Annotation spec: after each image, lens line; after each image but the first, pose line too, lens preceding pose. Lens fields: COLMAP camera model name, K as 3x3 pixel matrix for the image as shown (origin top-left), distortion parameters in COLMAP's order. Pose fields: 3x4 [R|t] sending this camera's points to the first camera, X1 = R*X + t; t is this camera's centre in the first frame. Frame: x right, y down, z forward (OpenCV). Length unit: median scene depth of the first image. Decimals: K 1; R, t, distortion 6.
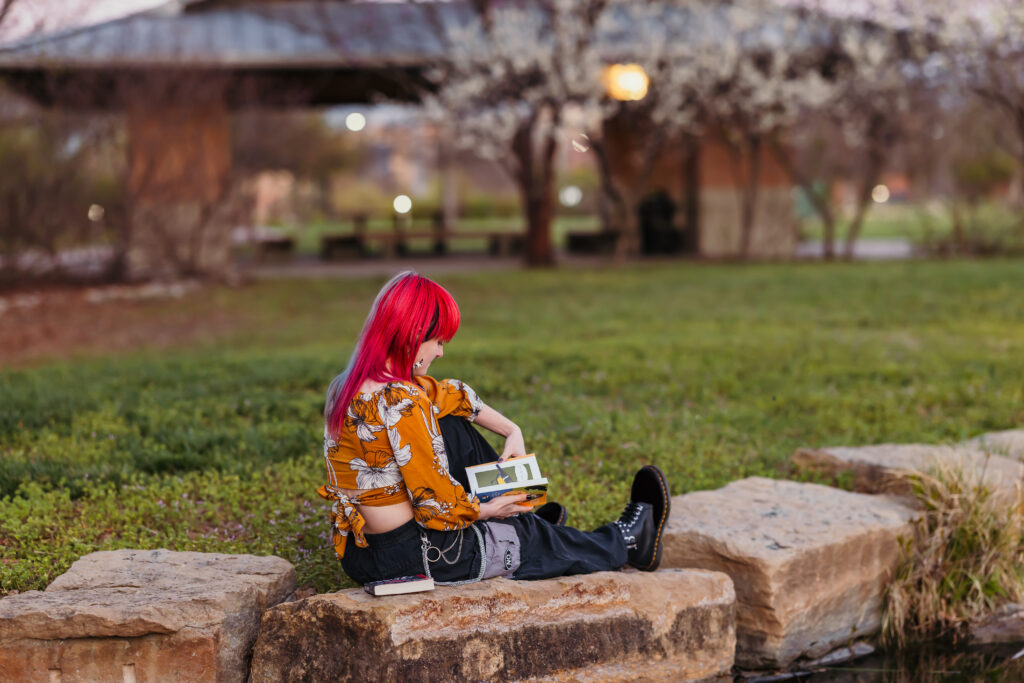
lens RADIAL K [[2537.3, 0, 513.8], [0, 2537.3, 339.7], [0, 0, 1]] dist [0.048208, 0.000000]
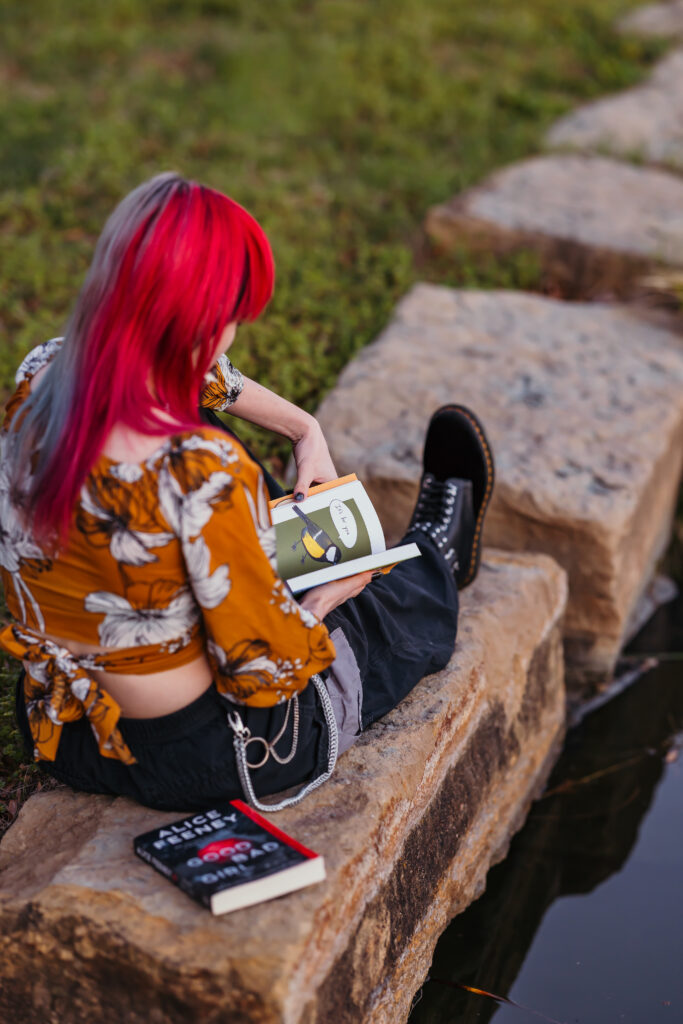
lens RADIAL K [[2522.0, 0, 337.9], [0, 2522.0, 517.0], [0, 0, 1]] dist [0.096461, 0.000000]
pose [[0.944401, -0.102873, 0.312289, -0.166086], [0.001690, 0.951300, 0.308262, -0.111594], [-0.328792, -0.290595, 0.898582, 0.564959]]
